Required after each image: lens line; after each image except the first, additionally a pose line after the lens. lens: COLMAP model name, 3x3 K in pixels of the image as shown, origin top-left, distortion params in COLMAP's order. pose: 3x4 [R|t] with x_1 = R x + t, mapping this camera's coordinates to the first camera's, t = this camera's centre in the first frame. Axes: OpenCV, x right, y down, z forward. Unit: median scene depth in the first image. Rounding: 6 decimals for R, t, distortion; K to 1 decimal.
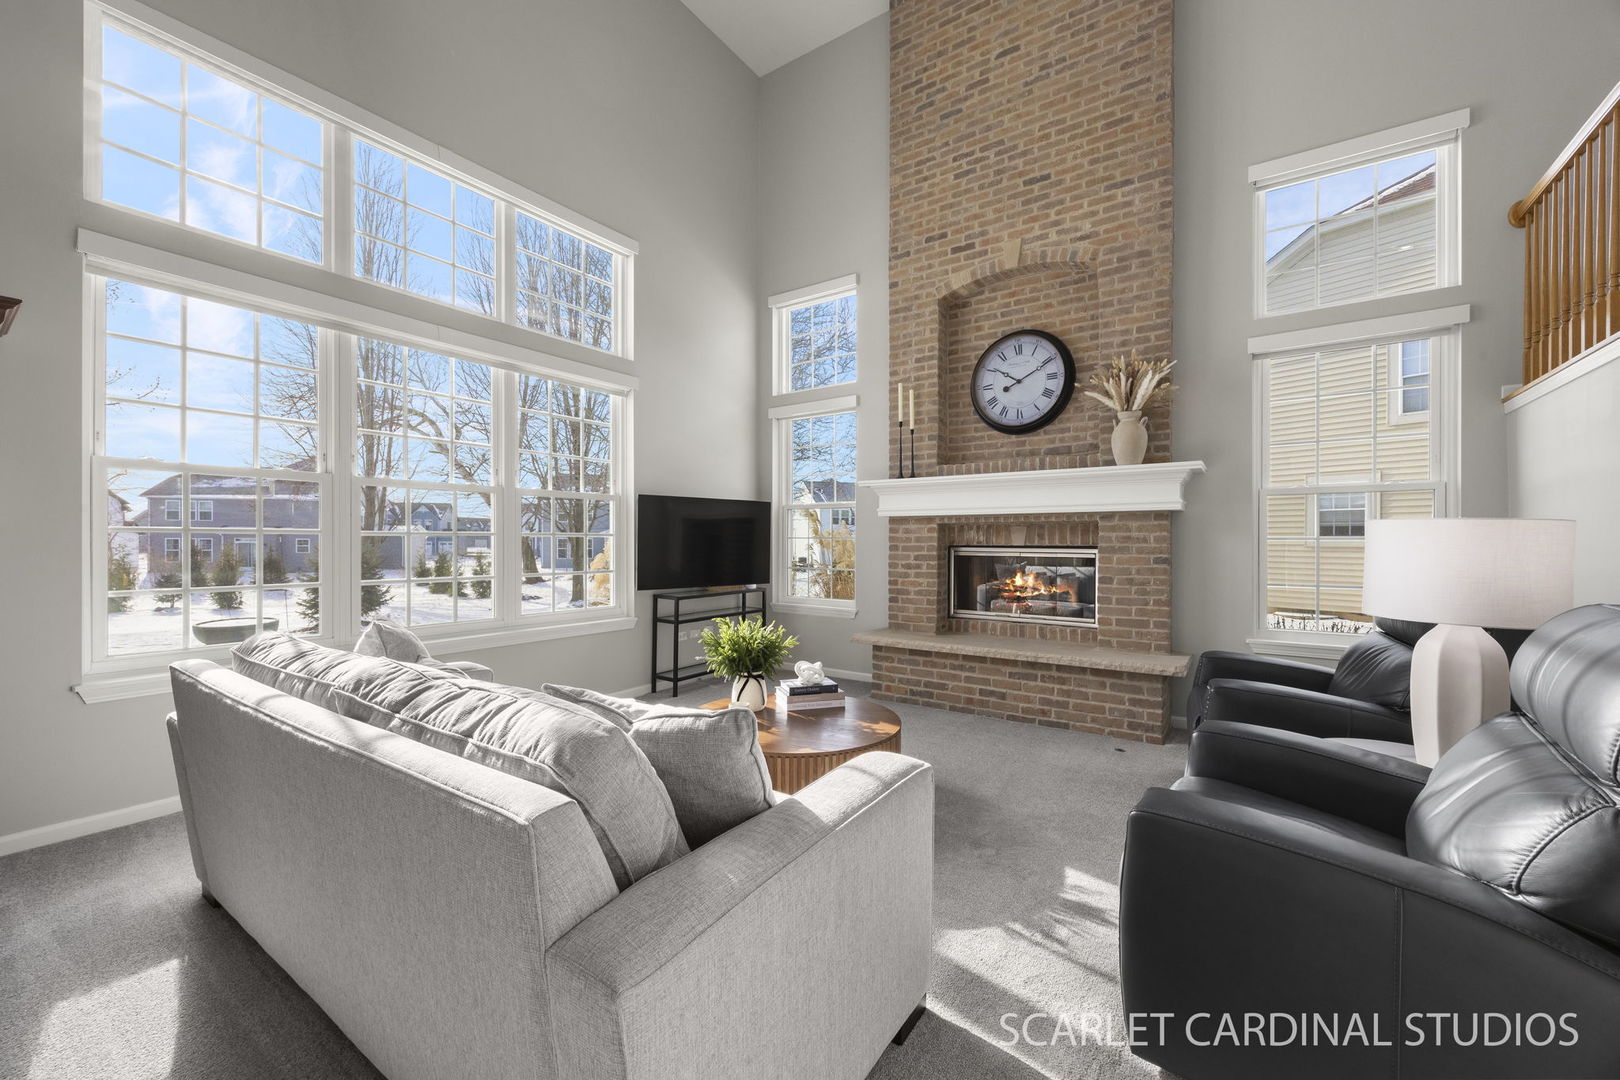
lens RADIAL K [[639.9, 0, 809.1], [0, 639.9, 542.5], [0, 0, 1]] dist [0.002274, -0.000252]
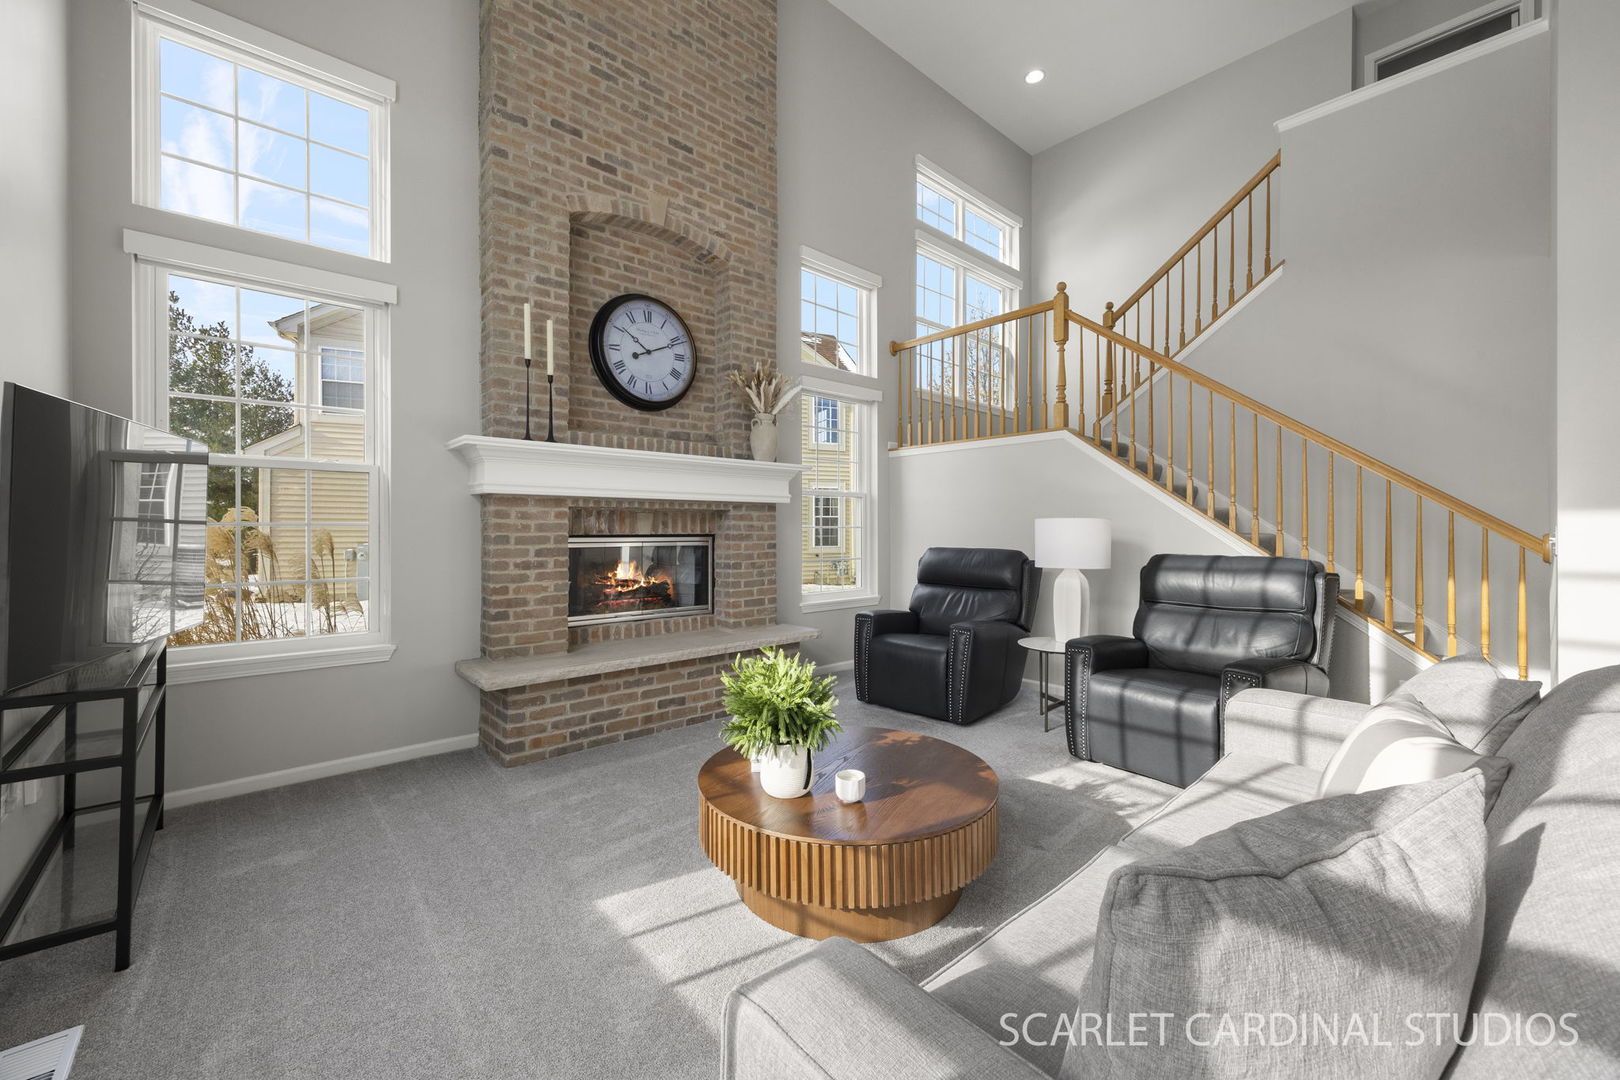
lens RADIAL K [[639.9, 0, 810.5], [0, 639.9, 530.5], [0, 0, 1]] dist [0.002274, -0.000252]
pose [[0.230930, -0.004881, 0.972958, -0.490162], [0.002177, 0.999988, 0.004500, -0.004293], [-0.972968, 0.001079, 0.230938, 0.564134]]
